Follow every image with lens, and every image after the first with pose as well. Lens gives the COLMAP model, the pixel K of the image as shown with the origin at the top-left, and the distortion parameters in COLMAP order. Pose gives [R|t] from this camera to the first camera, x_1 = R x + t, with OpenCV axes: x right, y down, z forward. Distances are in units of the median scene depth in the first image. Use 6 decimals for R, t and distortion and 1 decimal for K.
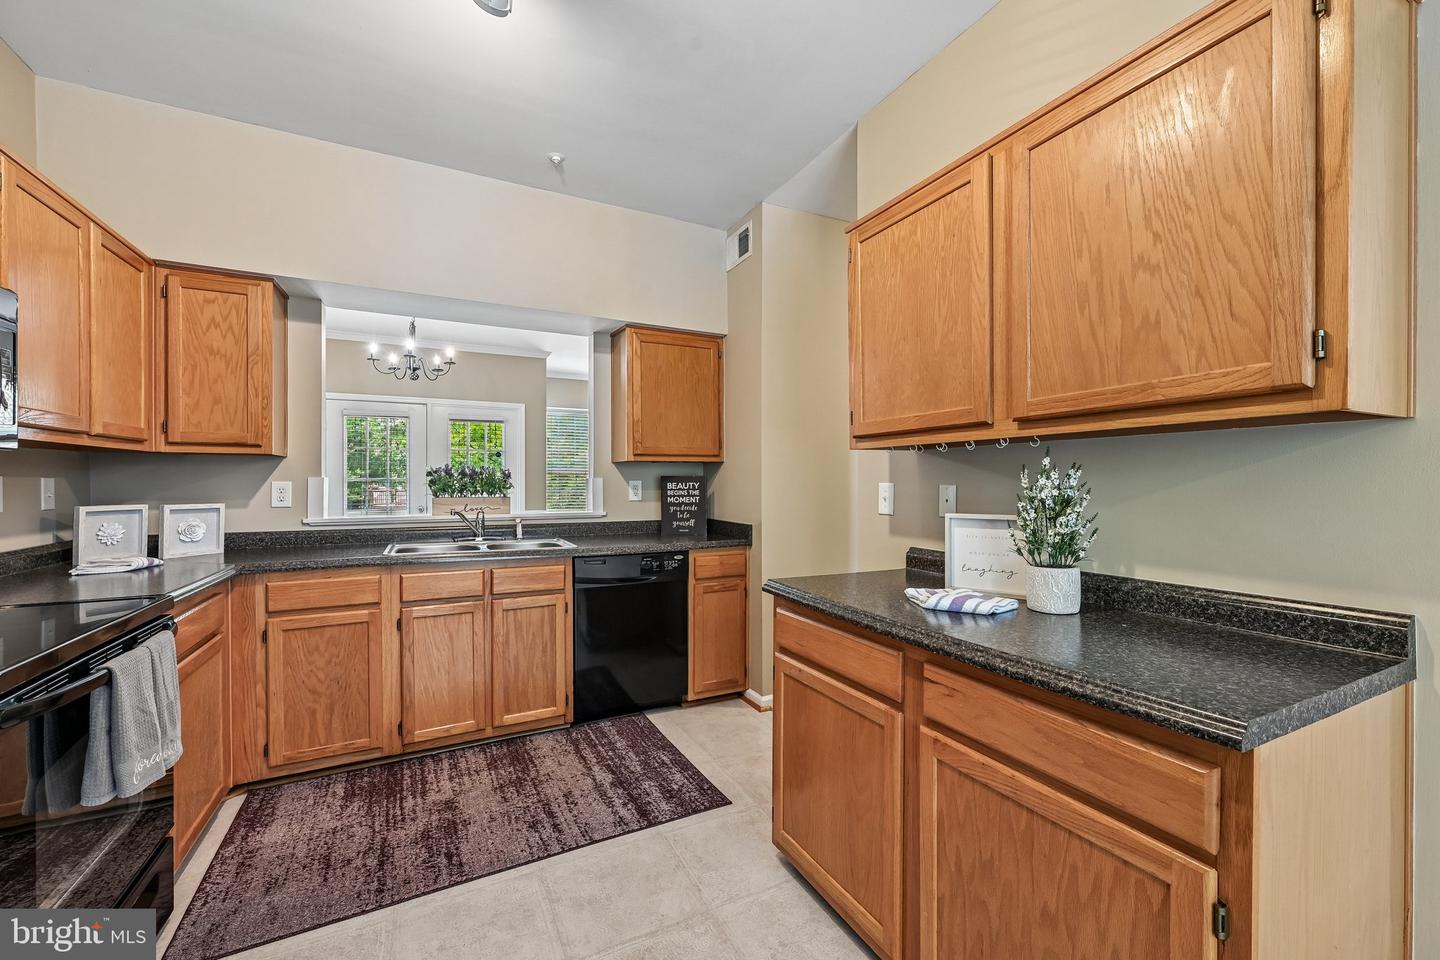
lens RADIAL K [[576.9, 0, 728.1], [0, 576.9, 485.1], [0, 0, 1]] dist [-0.003942, -0.000570]
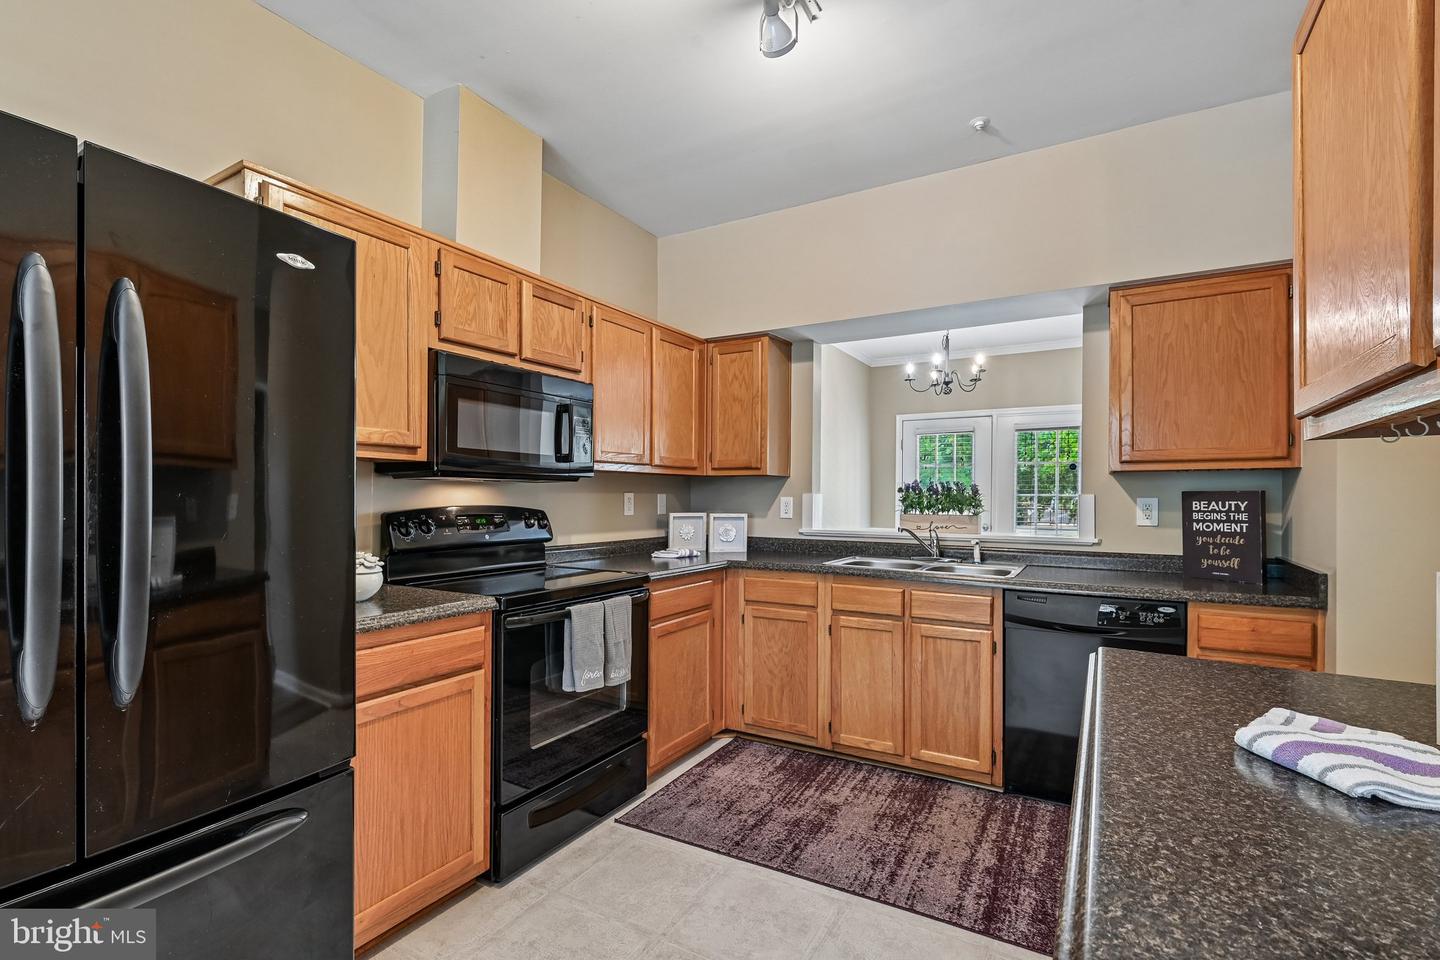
lens RADIAL K [[649.3, 0, 727.8], [0, 649.3, 498.5], [0, 0, 1]] dist [-0.001896, -0.000373]
pose [[0.537360, 0.004916, -0.843339, 0.353577], [-0.010805, 0.999941, -0.001056, -0.000753], [0.843284, 0.009680, 0.537381, 0.182710]]
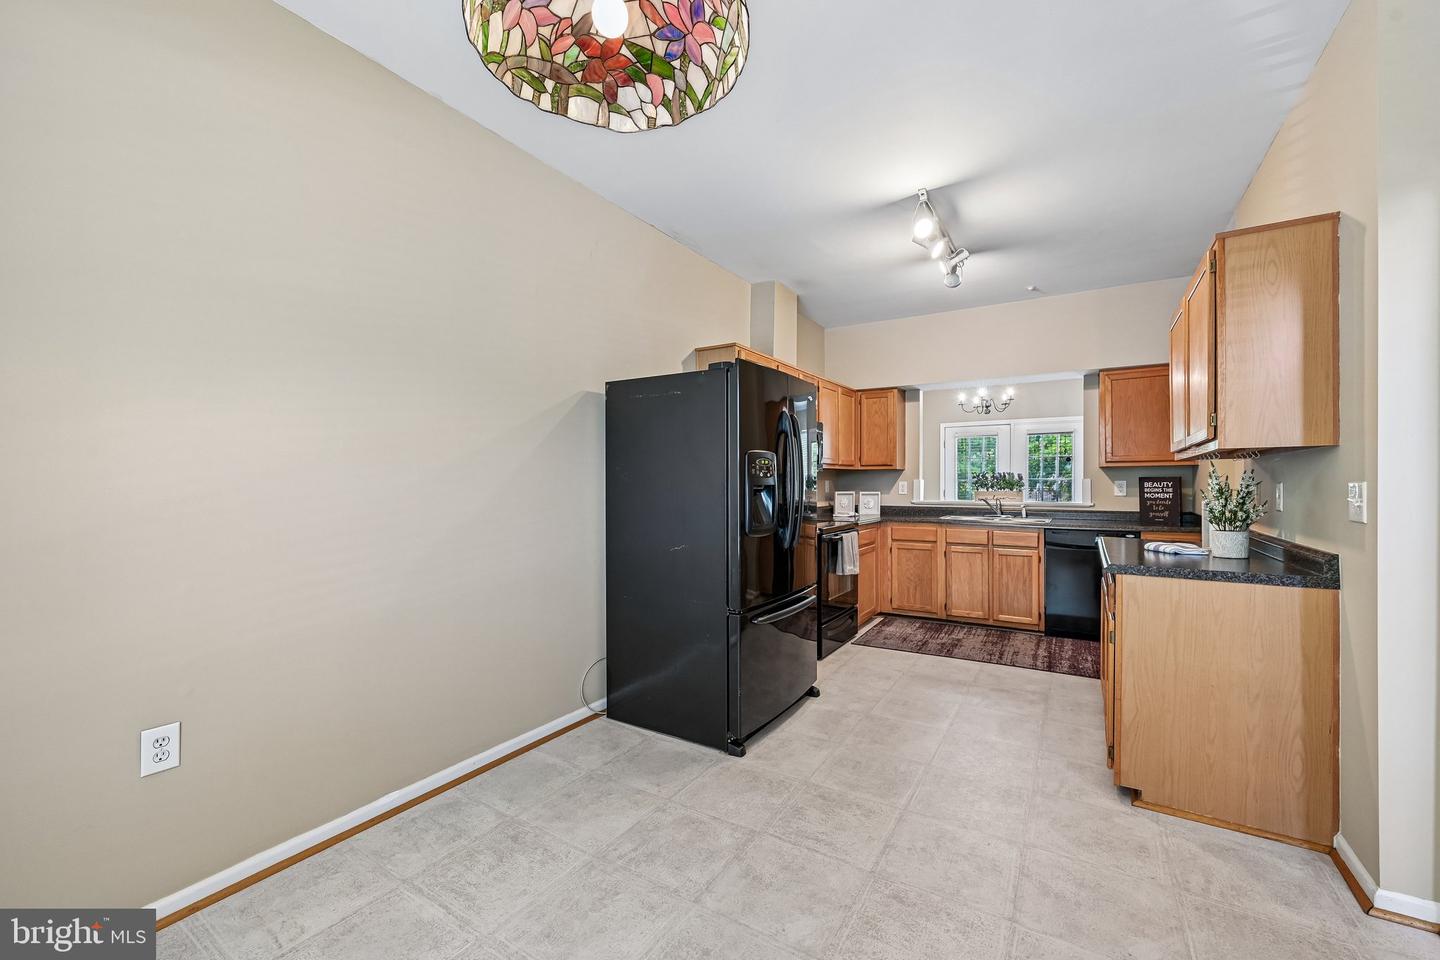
lens RADIAL K [[576.9, 0, 723.6], [0, 576.9, 485.0], [0, 0, 1]] dist [-0.003942, -0.000570]
pose [[0.511241, 0.002543, -0.859434, 0.751621], [-0.003514, 0.999993, 0.000869, 0.006053], [0.859430, 0.002576, 0.511247, -0.678097]]
